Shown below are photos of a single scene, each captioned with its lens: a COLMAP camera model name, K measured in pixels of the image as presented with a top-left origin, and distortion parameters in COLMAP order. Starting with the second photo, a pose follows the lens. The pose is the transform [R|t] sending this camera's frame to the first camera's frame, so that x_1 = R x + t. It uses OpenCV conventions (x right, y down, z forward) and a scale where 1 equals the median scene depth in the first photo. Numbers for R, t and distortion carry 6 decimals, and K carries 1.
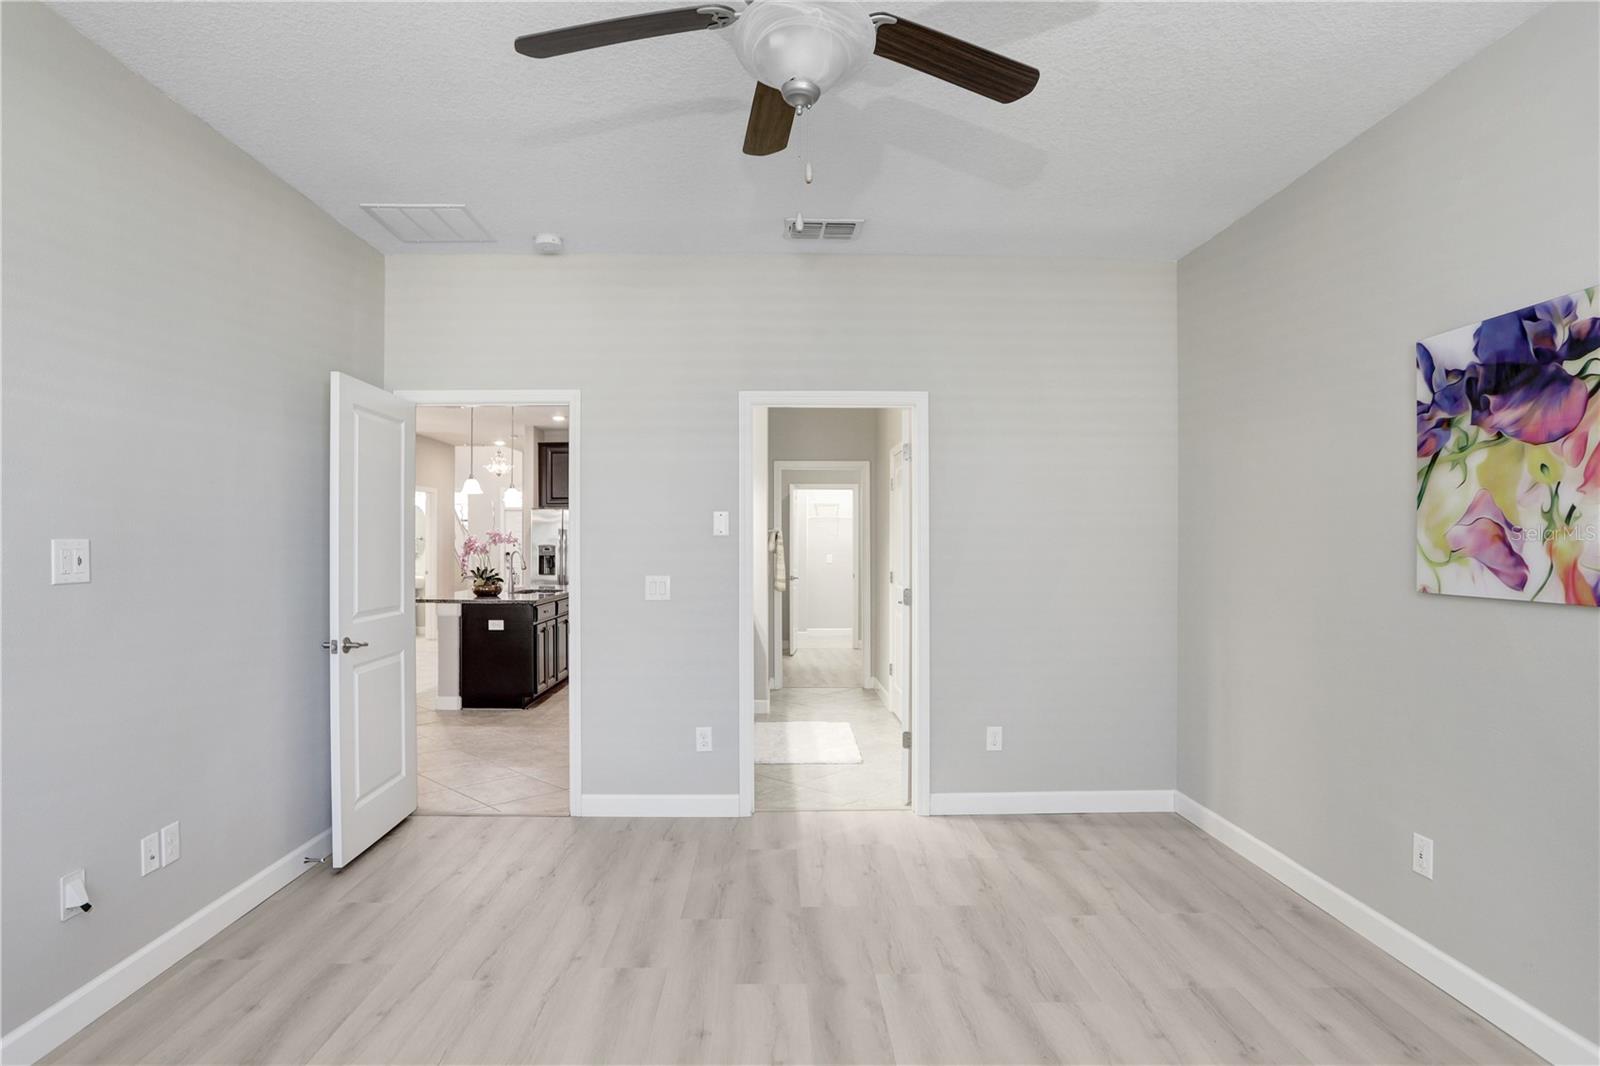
lens RADIAL K [[860.1, 0, 790.3], [0, 860.1, 520.5], [0, 0, 1]] dist [-0.052924, 0.001601]
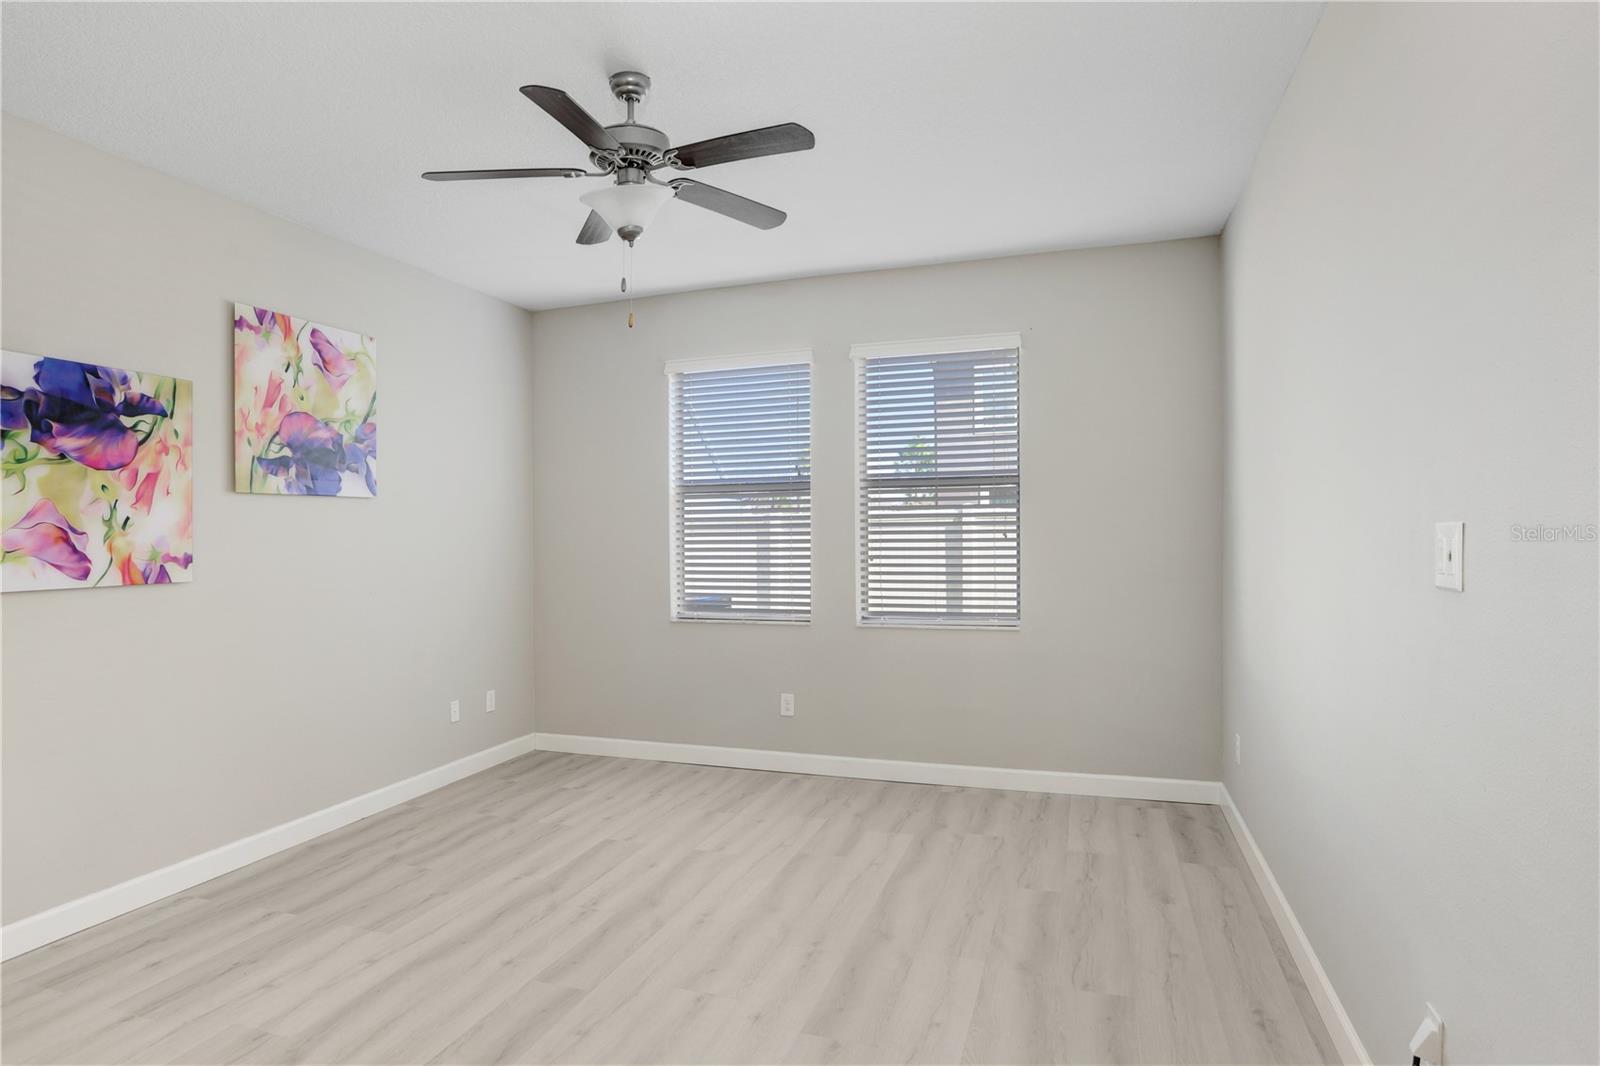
lens RADIAL K [[860.1, 0, 802.6], [0, 860.1, 537.1], [0, 0, 1]] dist [-0.052924, 0.001601]
pose [[-0.947663, 0.008519, 0.319159, -0.596917], [0.003036, 0.999839, -0.017672, 0.043516], [-0.319258, -0.015779, -0.947536, 1.857799]]
